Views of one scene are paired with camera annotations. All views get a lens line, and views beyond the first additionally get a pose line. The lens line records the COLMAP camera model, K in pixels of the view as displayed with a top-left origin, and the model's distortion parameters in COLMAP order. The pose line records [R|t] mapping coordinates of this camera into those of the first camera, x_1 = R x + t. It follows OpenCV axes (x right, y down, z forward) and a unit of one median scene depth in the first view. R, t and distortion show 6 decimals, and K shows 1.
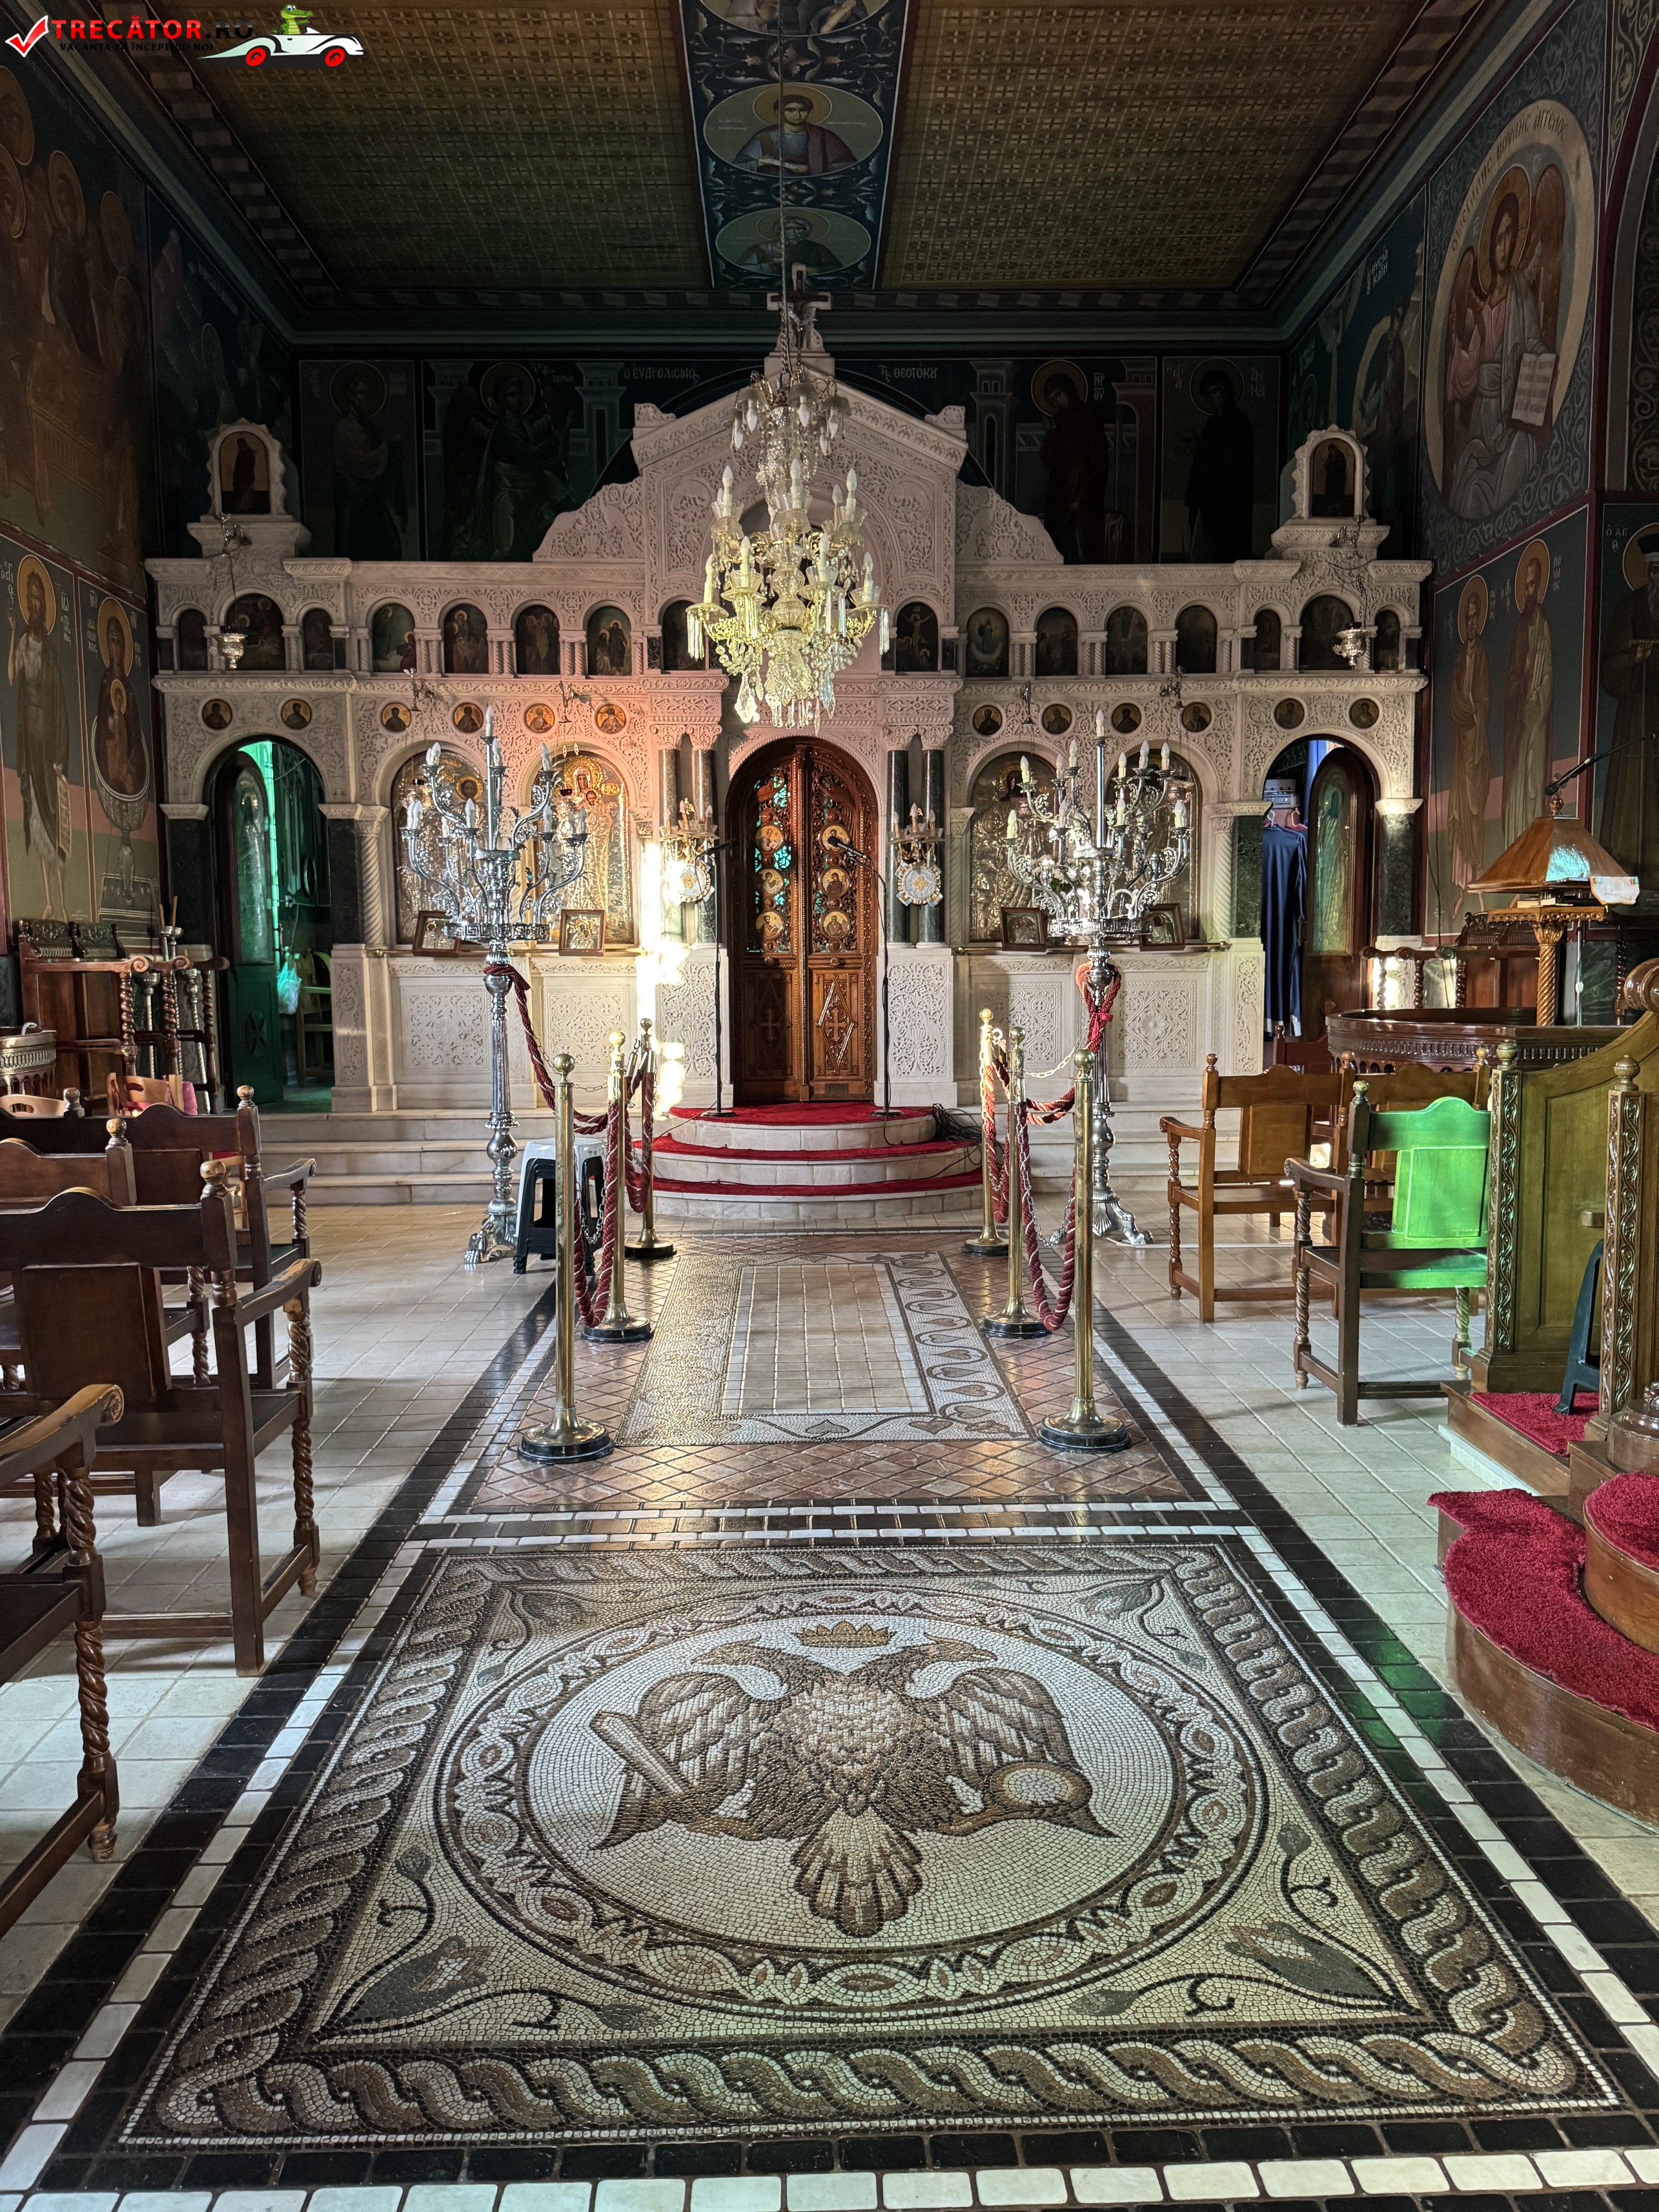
lens RADIAL K [[1575.3, 0, 835.9], [0, 1575.3, 1125.2], [0, 0, 1]] dist [0.068494, -0.076372]
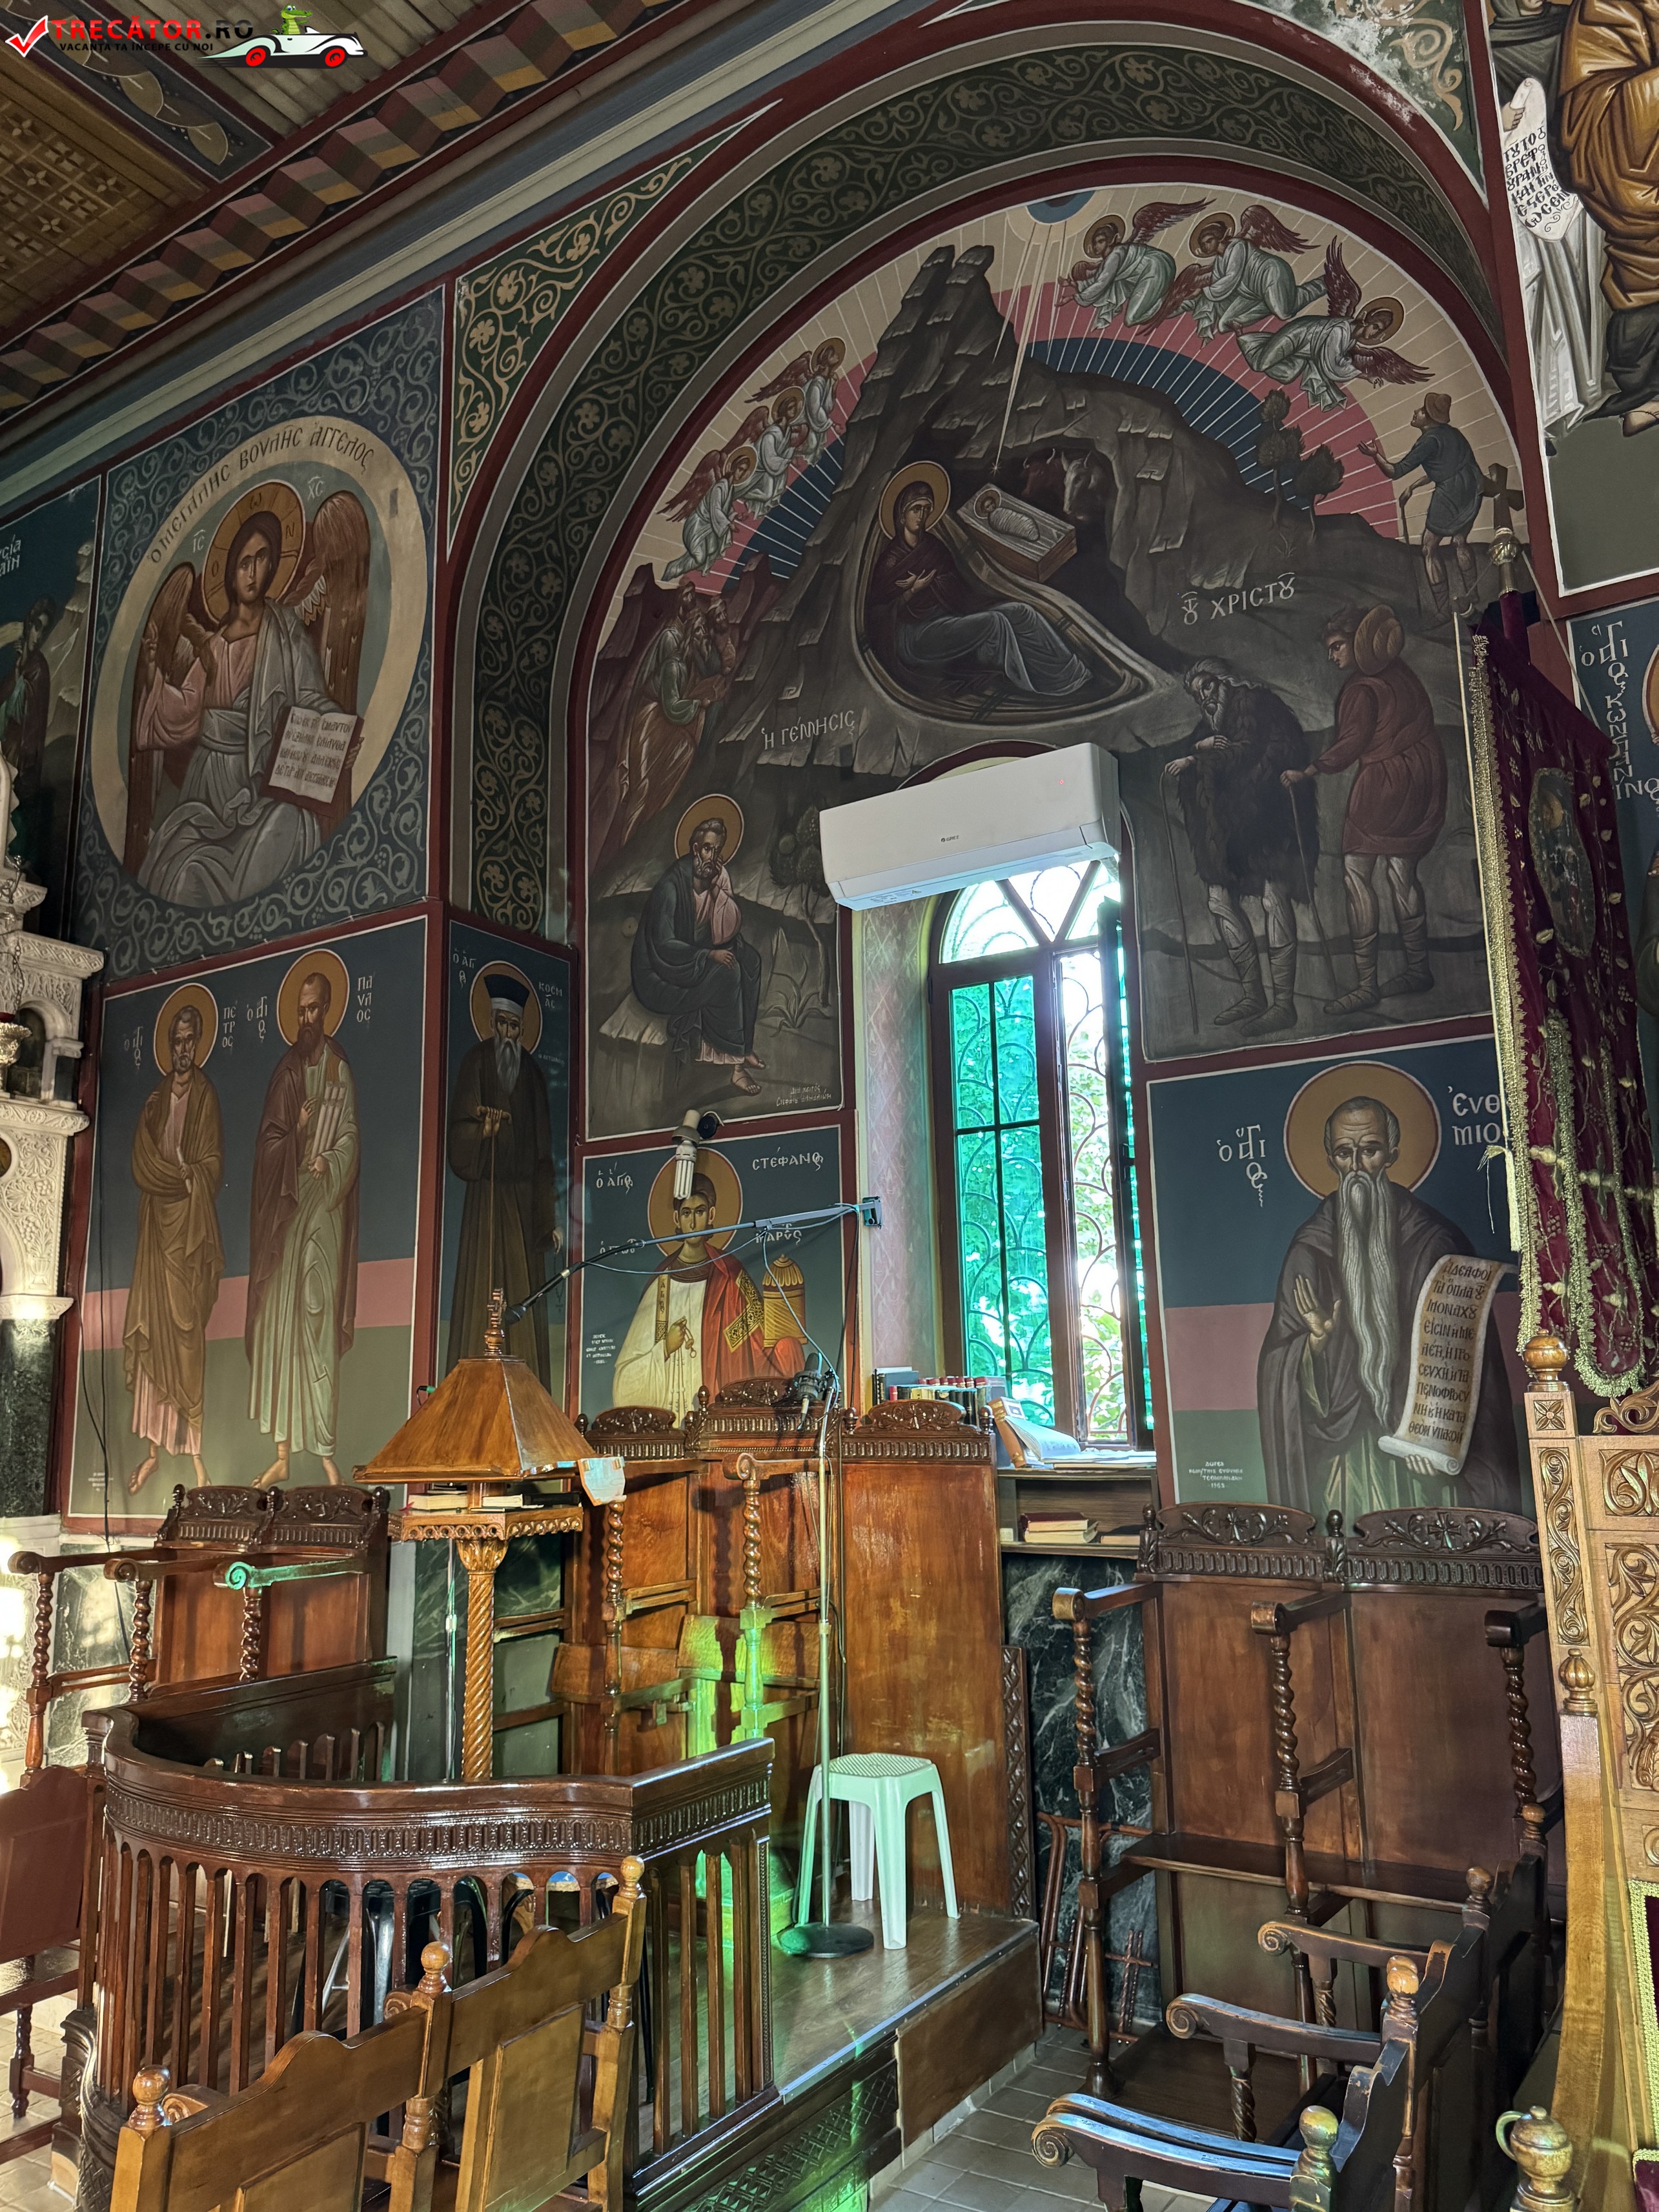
lens RADIAL K [[1575.3, 0, 837.7], [0, 1575.3, 1079.6], [0, 0, 1]] dist [0.068494, -0.076372]
pose [[0.558822, 0.165136, 0.812679, 0.005683], [0.105876, 0.957746, -0.267417, -0.087165], [-0.822501, 0.235482, 0.517726, 0.403448]]
